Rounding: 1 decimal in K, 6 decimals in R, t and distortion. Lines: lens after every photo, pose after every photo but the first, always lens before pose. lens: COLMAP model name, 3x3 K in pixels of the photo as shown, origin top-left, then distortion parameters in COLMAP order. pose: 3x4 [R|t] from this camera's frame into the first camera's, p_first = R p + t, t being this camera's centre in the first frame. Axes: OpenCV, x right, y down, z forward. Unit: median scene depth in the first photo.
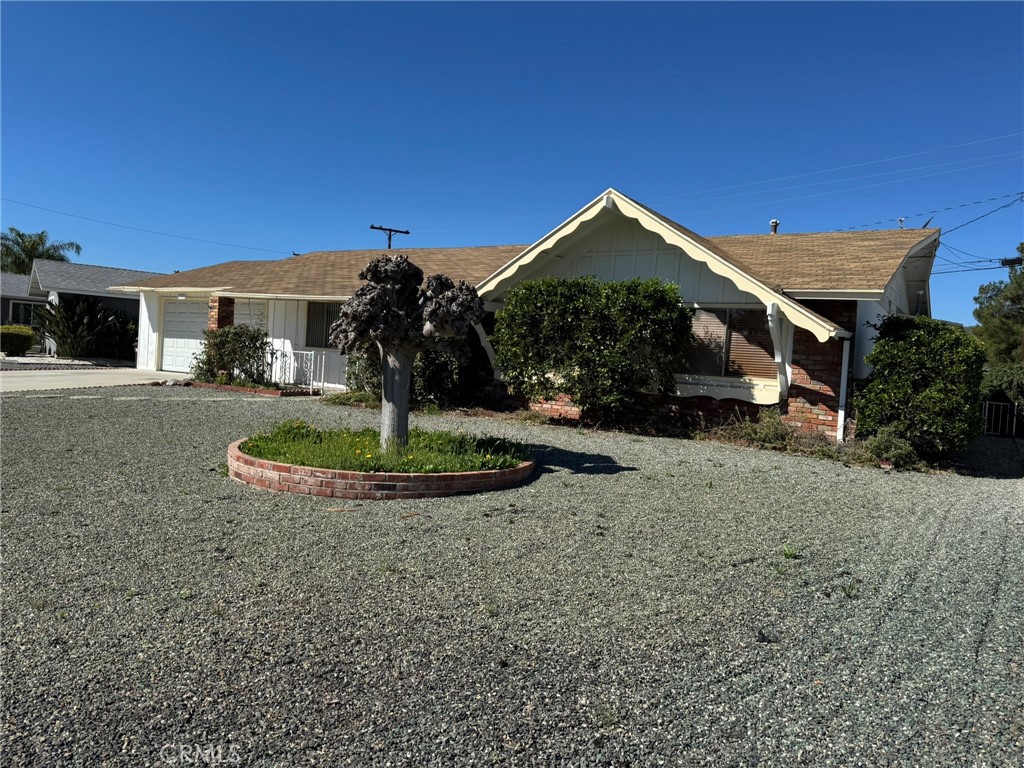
lens RADIAL K [[721.4, 0, 515.1], [0, 721.4, 380.7], [0, 0, 1]] dist [0.113614, -0.147886]
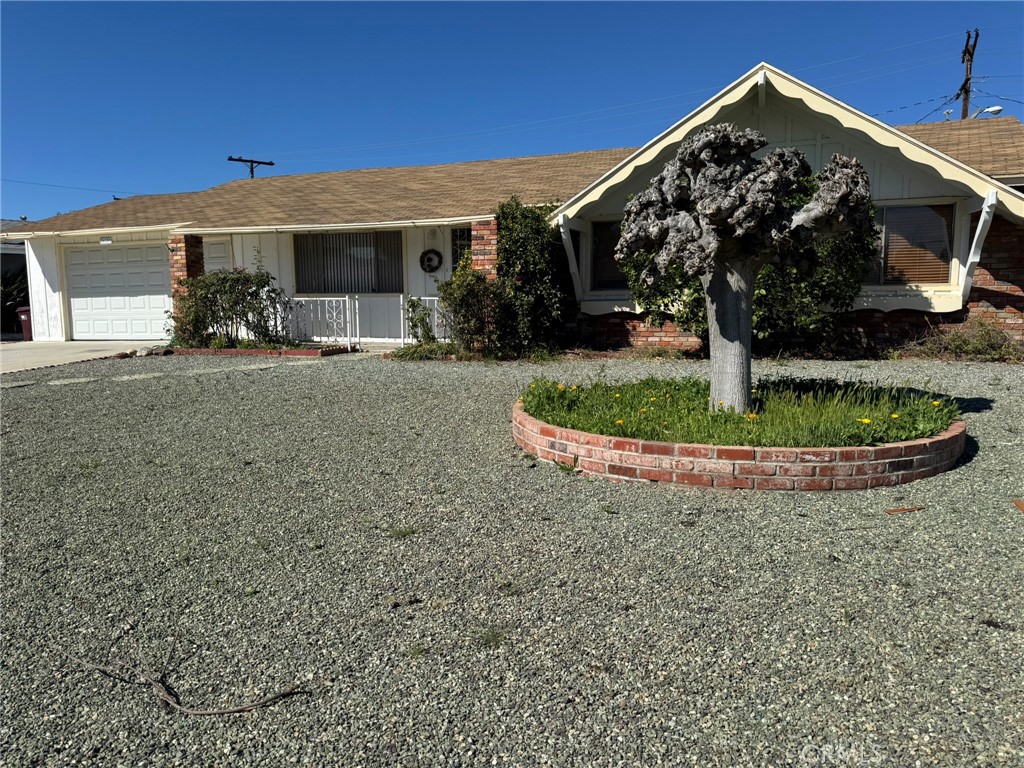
lens RADIAL K [[721.4, 0, 515.1], [0, 721.4, 380.7], [0, 0, 1]] dist [0.113614, -0.147886]
pose [[0.971146, -0.099555, 0.216713, -0.345530], [0.081115, 0.992412, 0.092400, -0.009538], [-0.224267, -0.072155, 0.971853, 0.233248]]
